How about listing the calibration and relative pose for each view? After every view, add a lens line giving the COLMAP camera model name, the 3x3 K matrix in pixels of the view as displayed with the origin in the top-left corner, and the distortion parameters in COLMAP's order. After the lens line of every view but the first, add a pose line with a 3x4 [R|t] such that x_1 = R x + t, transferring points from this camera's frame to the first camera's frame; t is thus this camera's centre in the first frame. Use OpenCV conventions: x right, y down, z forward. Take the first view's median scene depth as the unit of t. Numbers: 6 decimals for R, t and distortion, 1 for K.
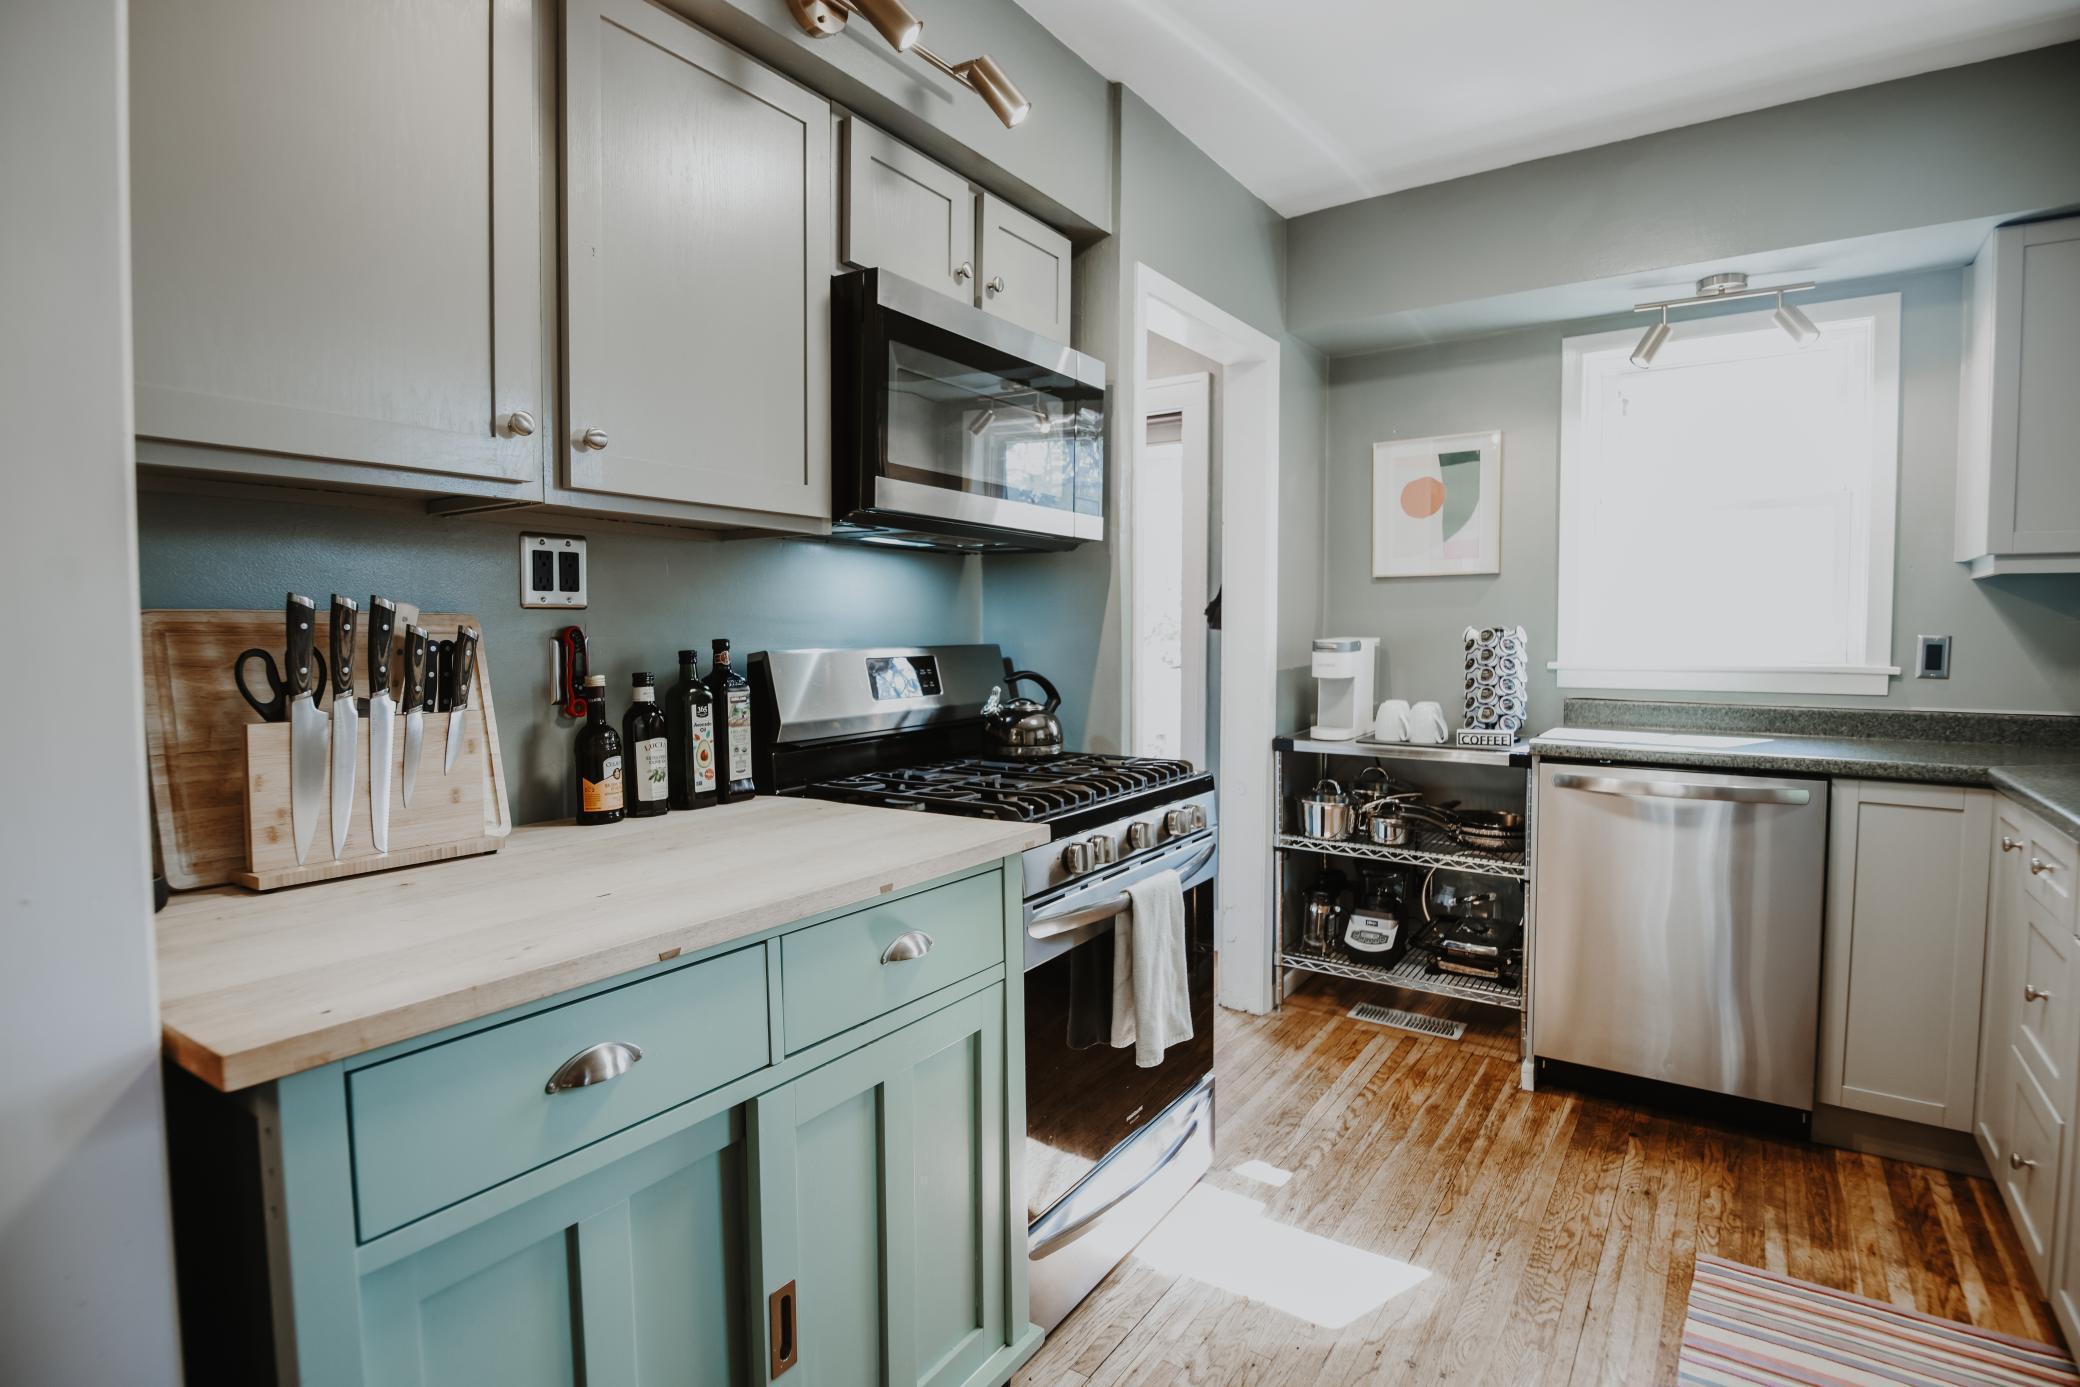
lens RADIAL K [[1030.0, 0, 1041.0], [0, 1030.0, 683.4], [0, 0, 1]] dist [-0.029876, -0.000459]
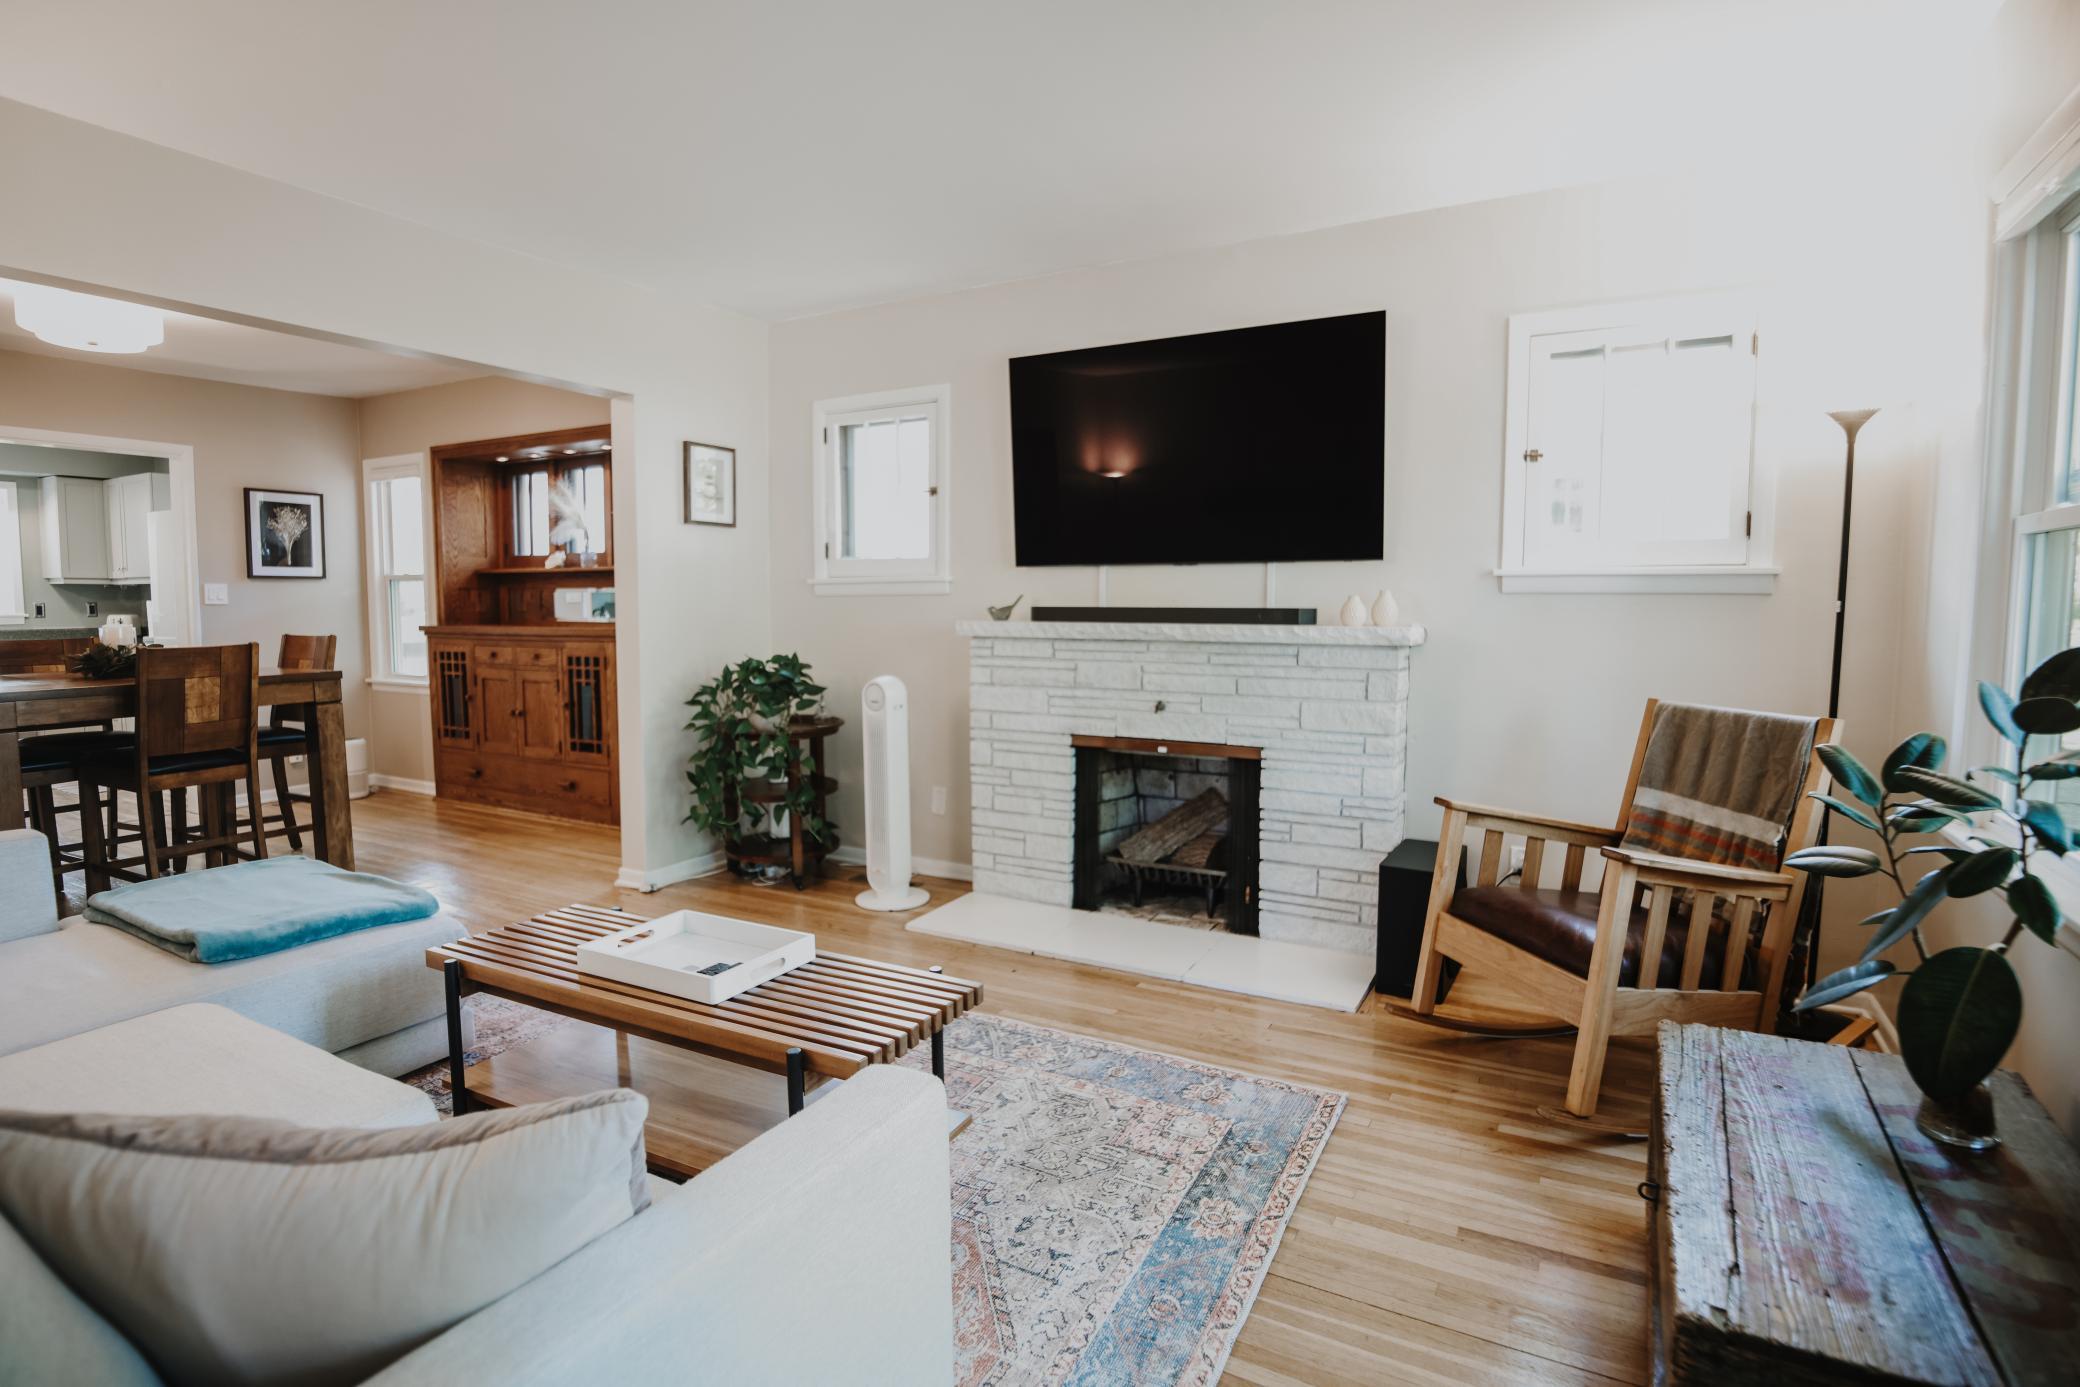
lens RADIAL K [[1030.0, 0, 1049.2], [0, 1030.0, 683.1], [0, 0, 1]] dist [-0.029876, -0.000459]
pose [[-0.087654, -0.080608, 0.992884, -2.121954], [0.041526, 0.995559, 0.084491, 0.057078], [-0.995285, 0.048637, -0.083917, -1.558951]]
